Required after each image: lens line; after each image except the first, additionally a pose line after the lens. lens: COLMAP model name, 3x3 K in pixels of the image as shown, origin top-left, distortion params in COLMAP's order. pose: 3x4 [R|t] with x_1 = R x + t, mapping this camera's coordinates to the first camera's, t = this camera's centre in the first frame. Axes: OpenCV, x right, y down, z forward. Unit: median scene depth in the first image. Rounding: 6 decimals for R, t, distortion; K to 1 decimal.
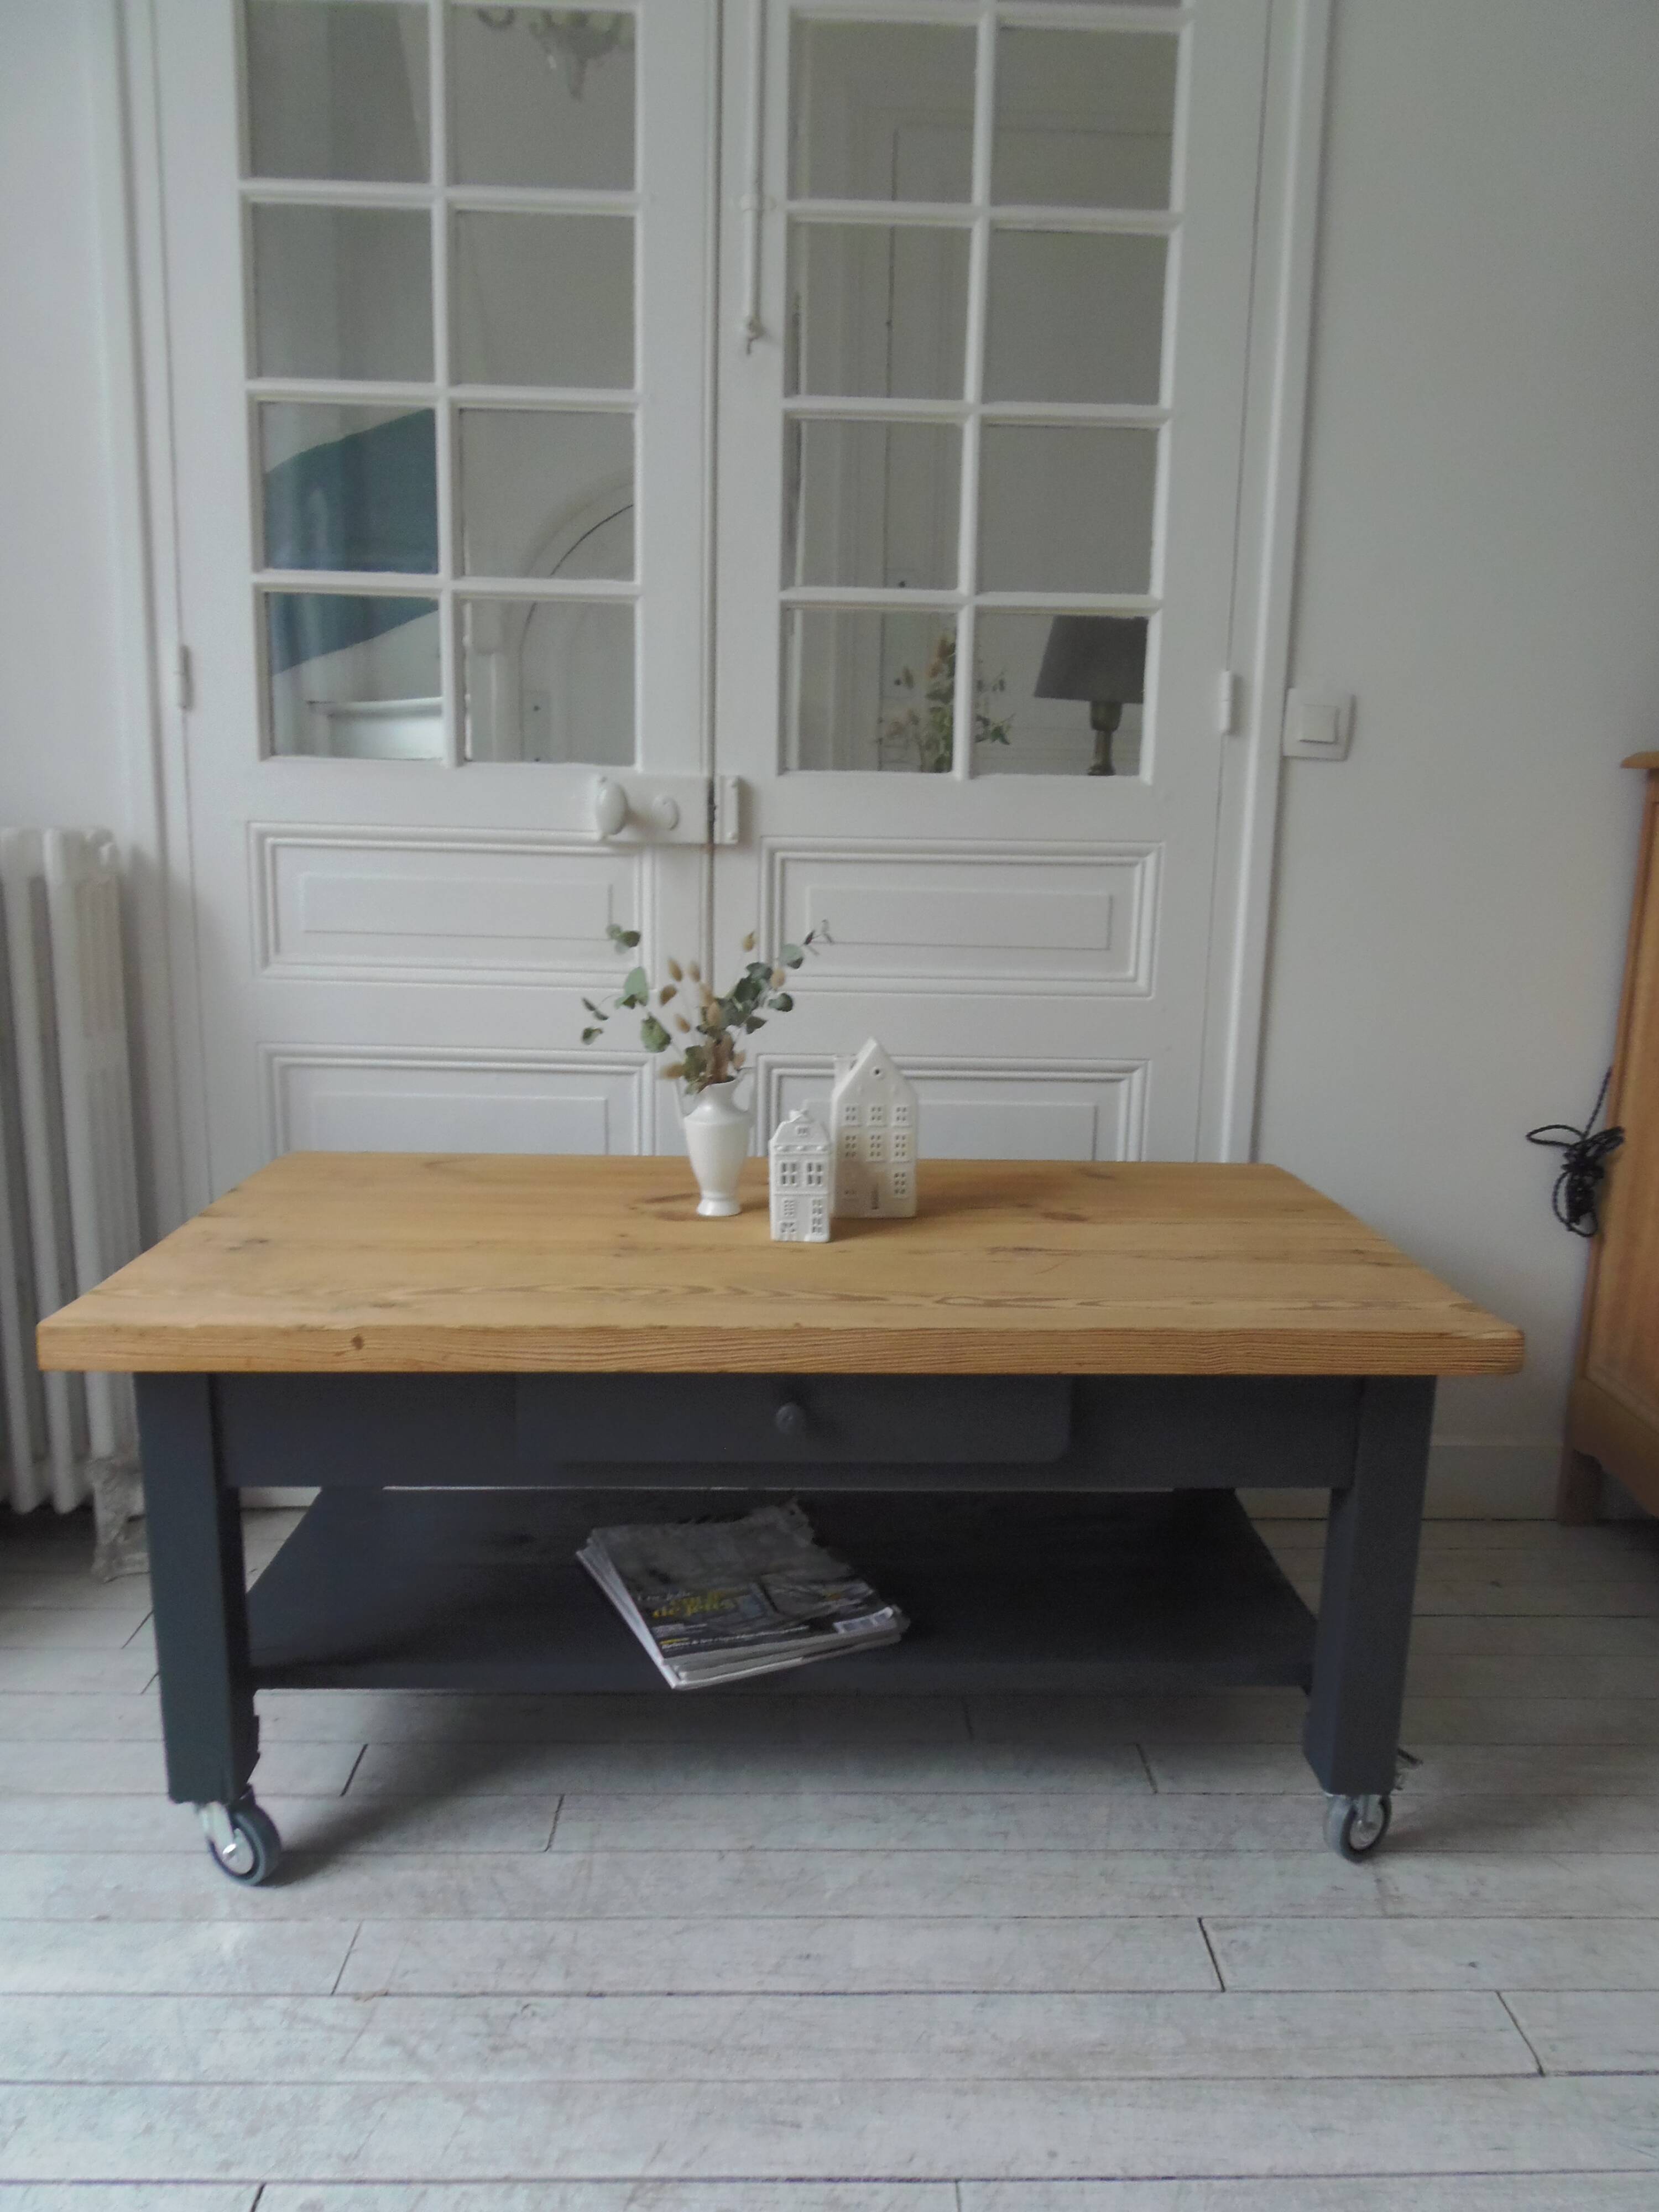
lens RADIAL K [[1617.2, 0, 853.0], [0, 1617.2, 1133.0], [0, 0, 1]] dist [-0.004348, -0.015963]
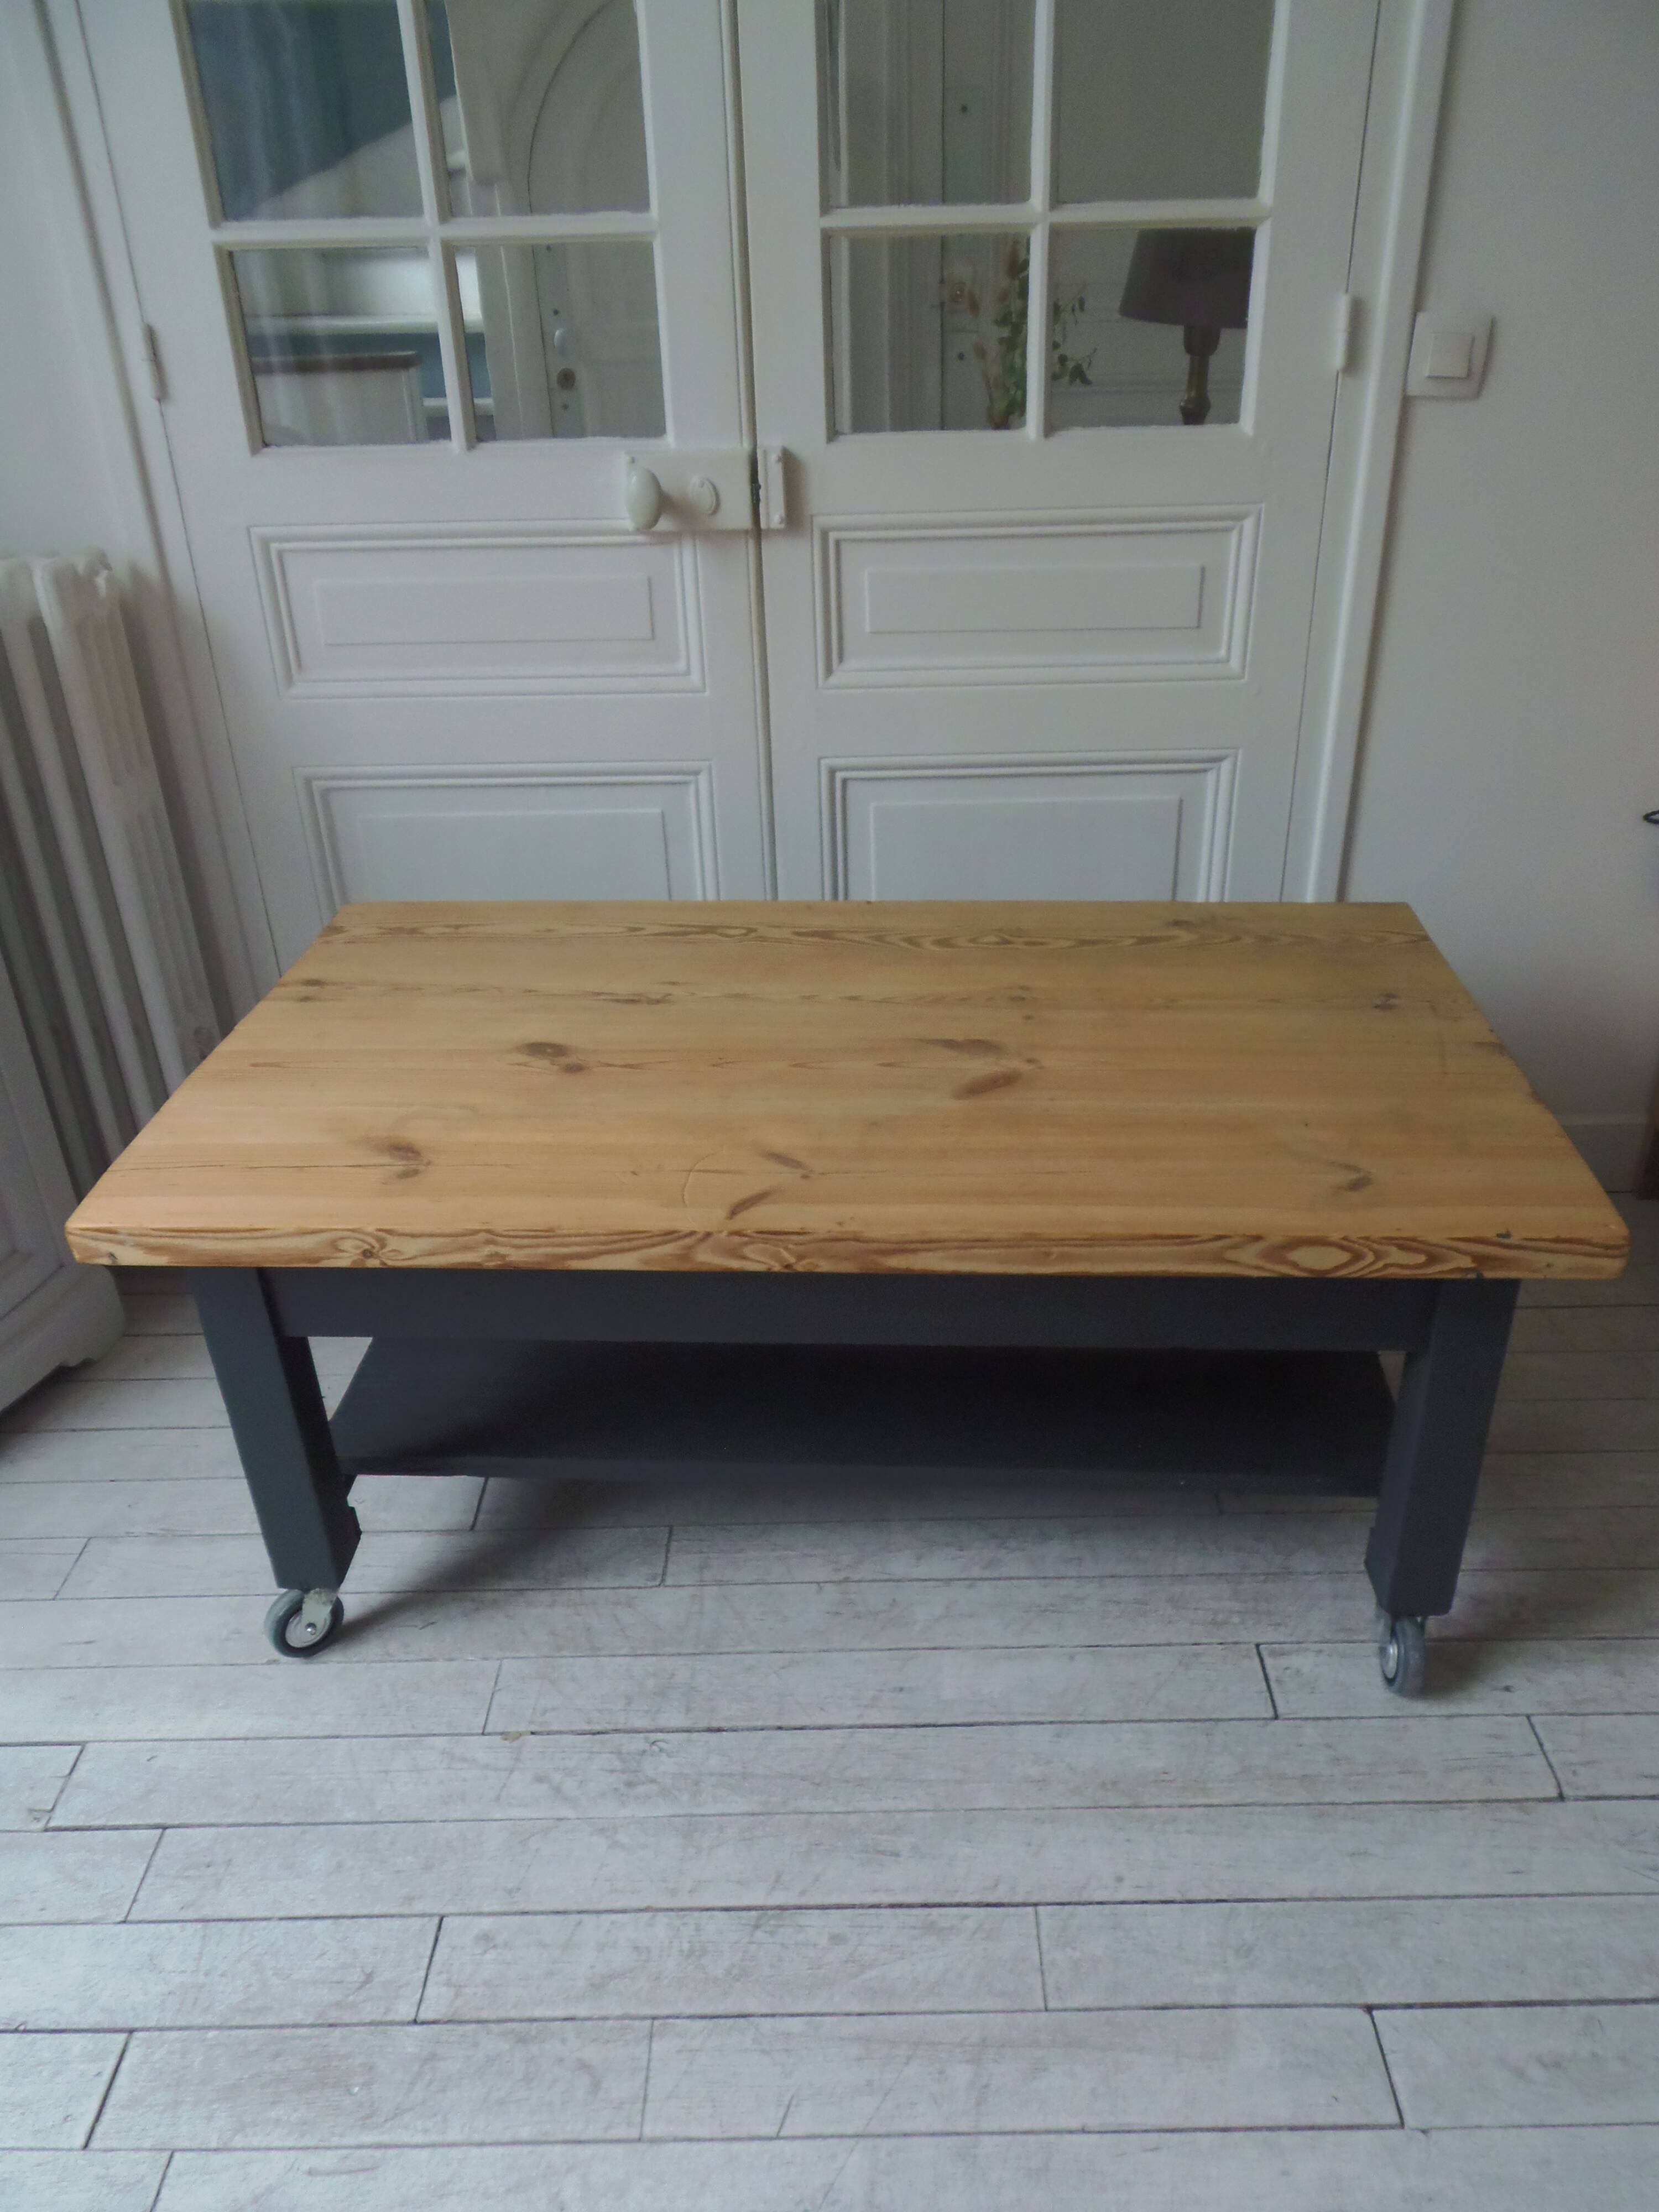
lens RADIAL K [[1617.2, 0, 865.9], [0, 1617.2, 1157.3], [0, 0, 1]] dist [-0.004348, -0.015963]
pose [[0.998791, -0.024163, -0.042799, 0.004028], [0.036398, 0.948812, 0.313739, -0.179435], [0.033028, -0.314917, 0.948544, 0.053387]]
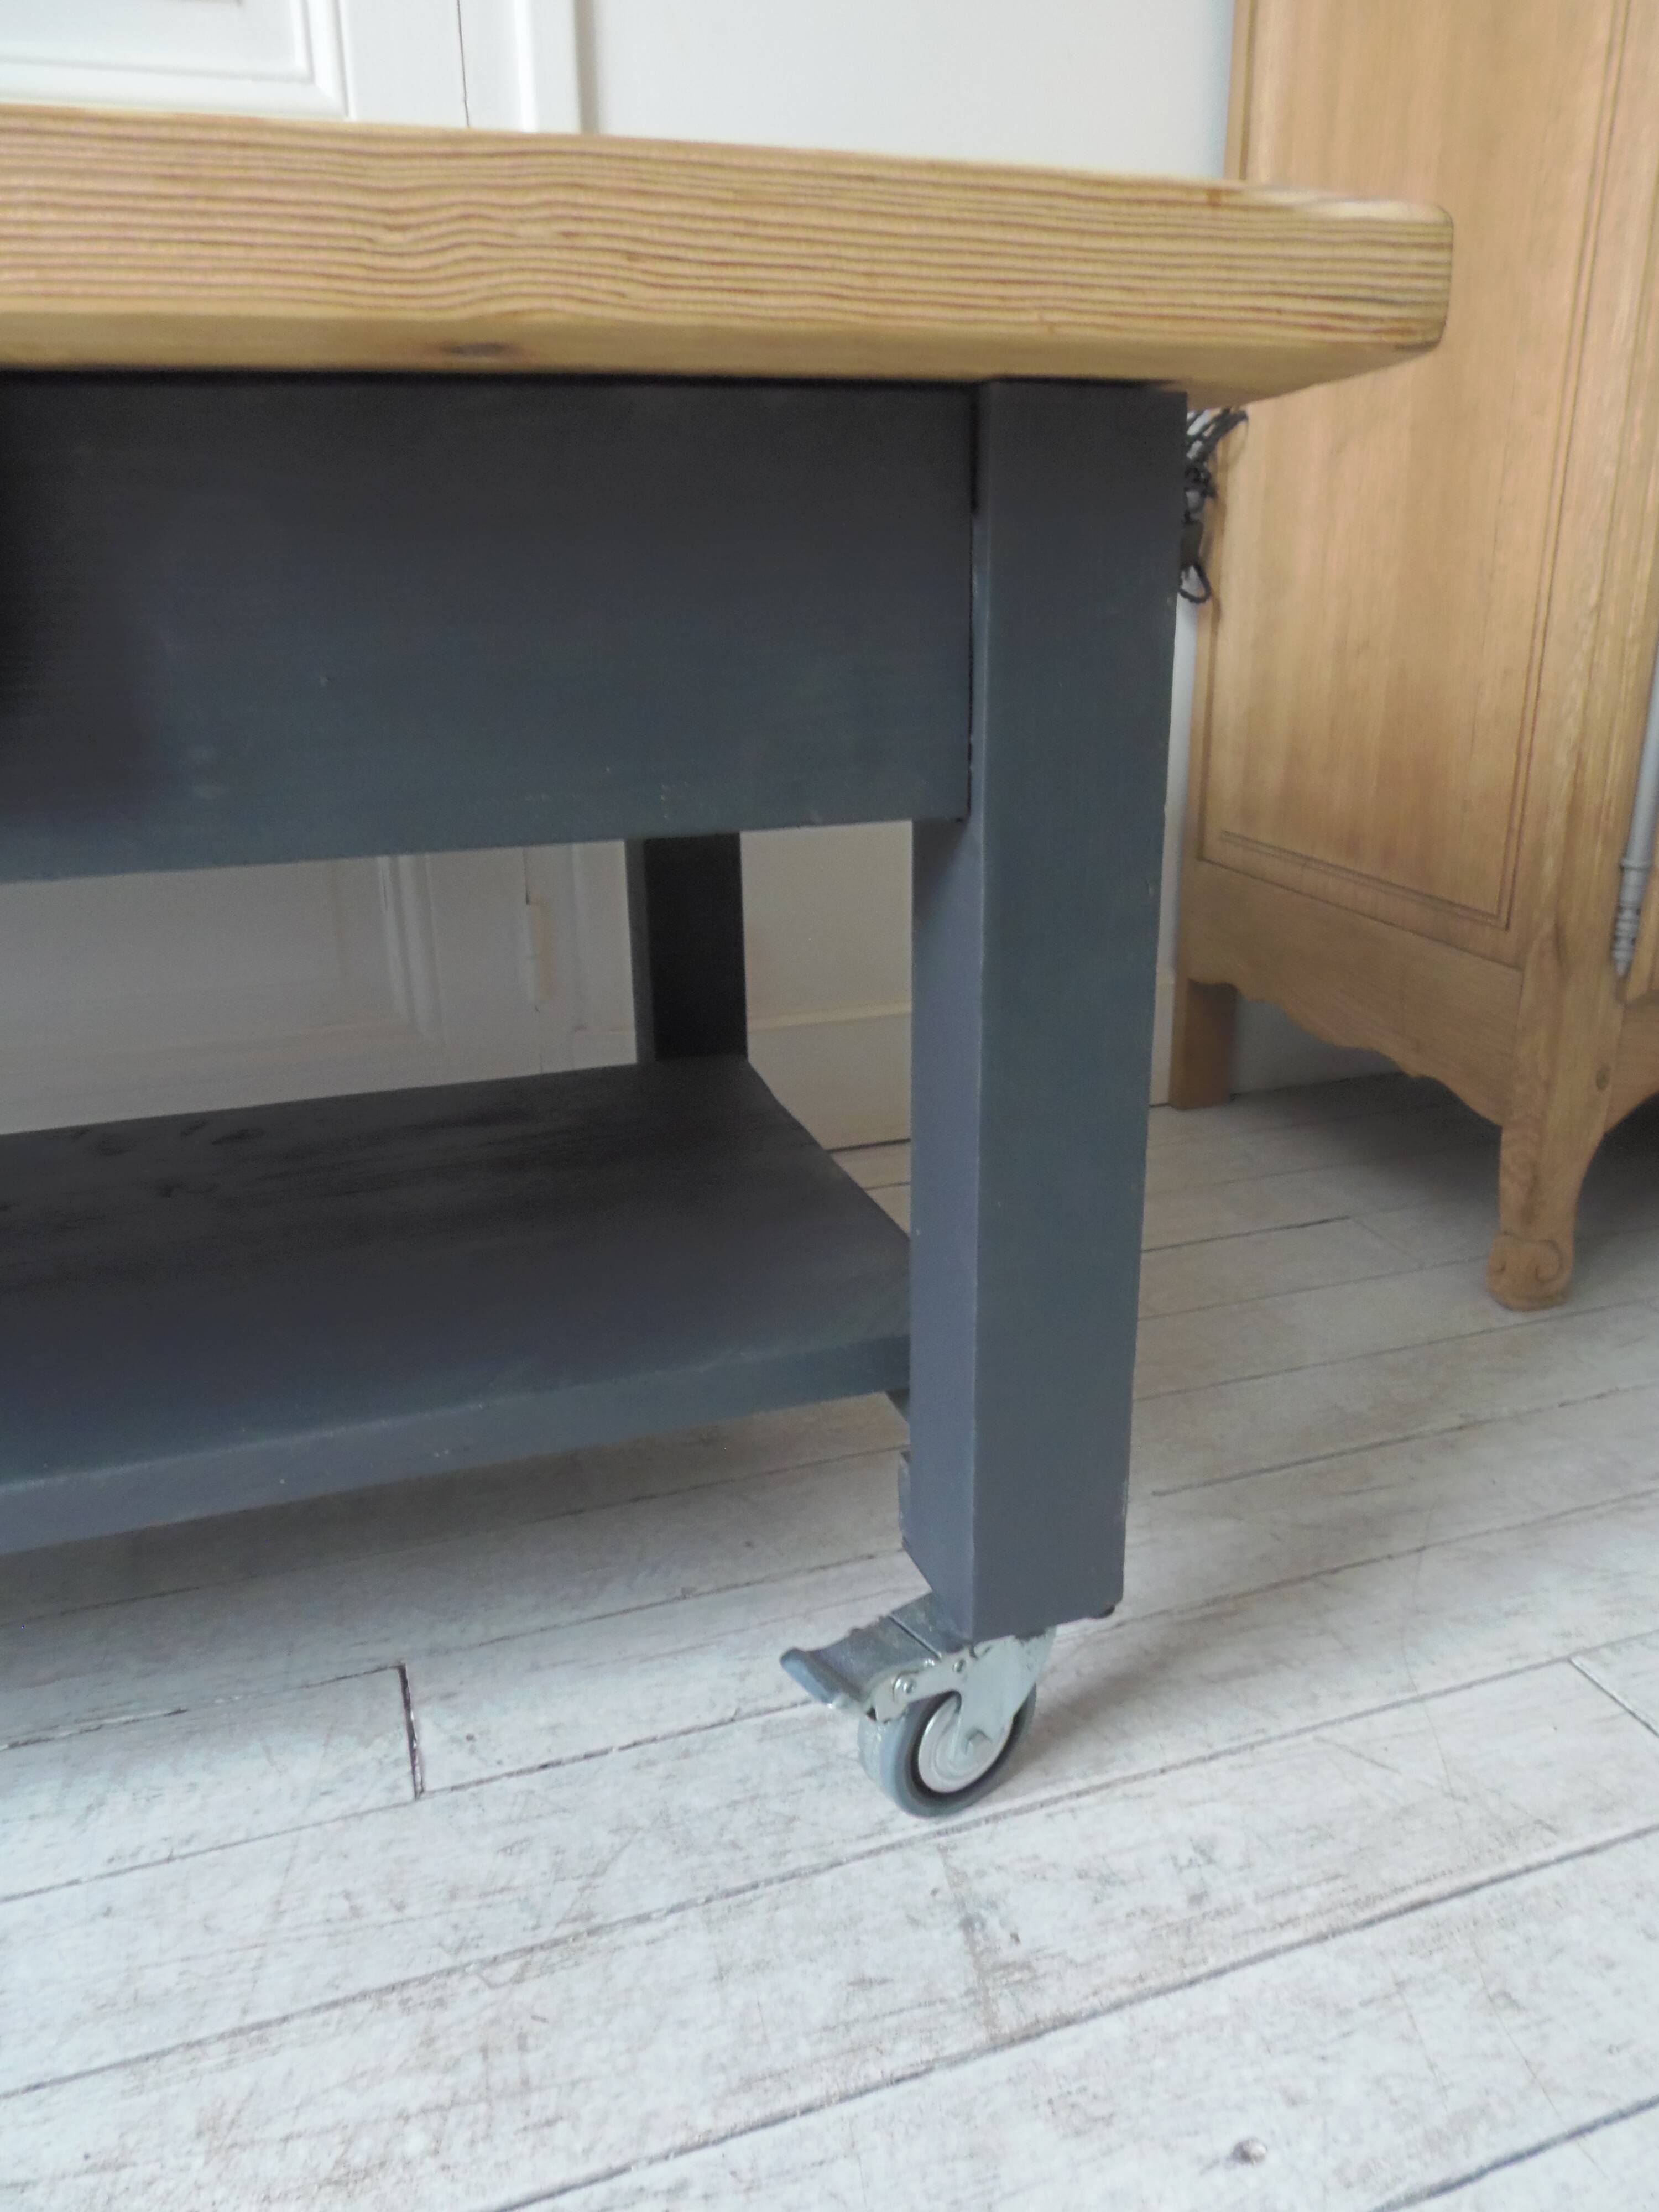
lens RADIAL K [[1617.2, 0, 887.8], [0, 1617.2, 1127.1], [0, 0, 1]] dist [-0.004348, -0.015963]
pose [[0.945919, -0.134986, 0.294983, 0.225427], [0.092120, 0.983653, 0.154728, 0.220095], [-0.311048, -0.119186, 0.942891, 0.682504]]
